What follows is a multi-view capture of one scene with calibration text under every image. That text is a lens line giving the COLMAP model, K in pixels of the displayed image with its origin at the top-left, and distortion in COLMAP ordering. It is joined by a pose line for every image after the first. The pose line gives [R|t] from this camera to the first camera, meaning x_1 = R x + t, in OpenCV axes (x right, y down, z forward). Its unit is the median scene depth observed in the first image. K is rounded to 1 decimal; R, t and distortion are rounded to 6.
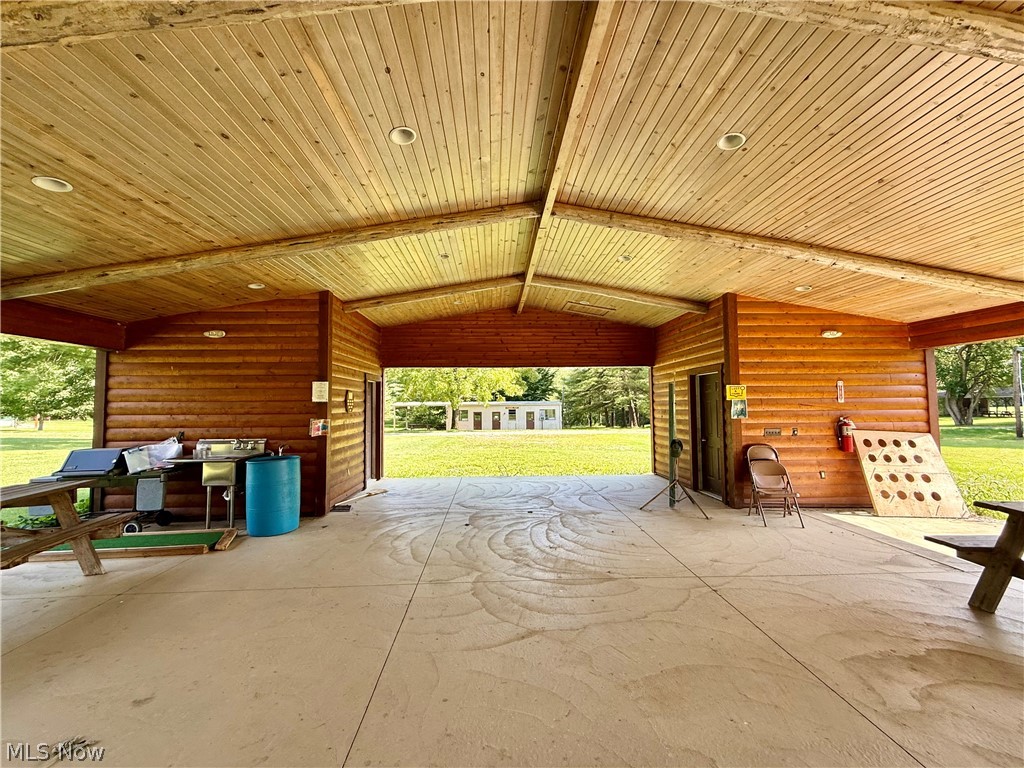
lens RADIAL K [[408.9, 0, 511.5], [0, 408.9, 386.2], [0, 0, 1]] dist [-0.003107, 0.000338]
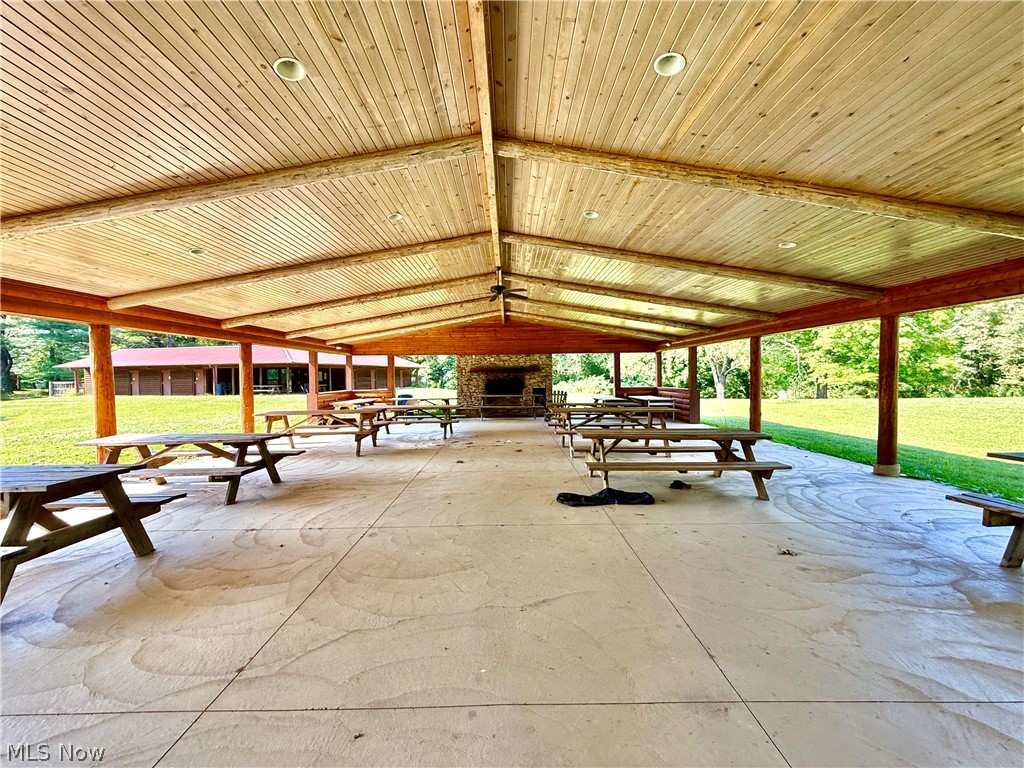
lens RADIAL K [[408.9, 0, 514.4], [0, 408.9, 380.9], [0, 0, 1]] dist [-0.003107, 0.000338]
pose [[-0.999266, 0.018229, 0.033702, 0.056670], [0.016990, 0.999182, -0.036689, 0.104607], [-0.034343, -0.036090, -0.998758, 2.033993]]
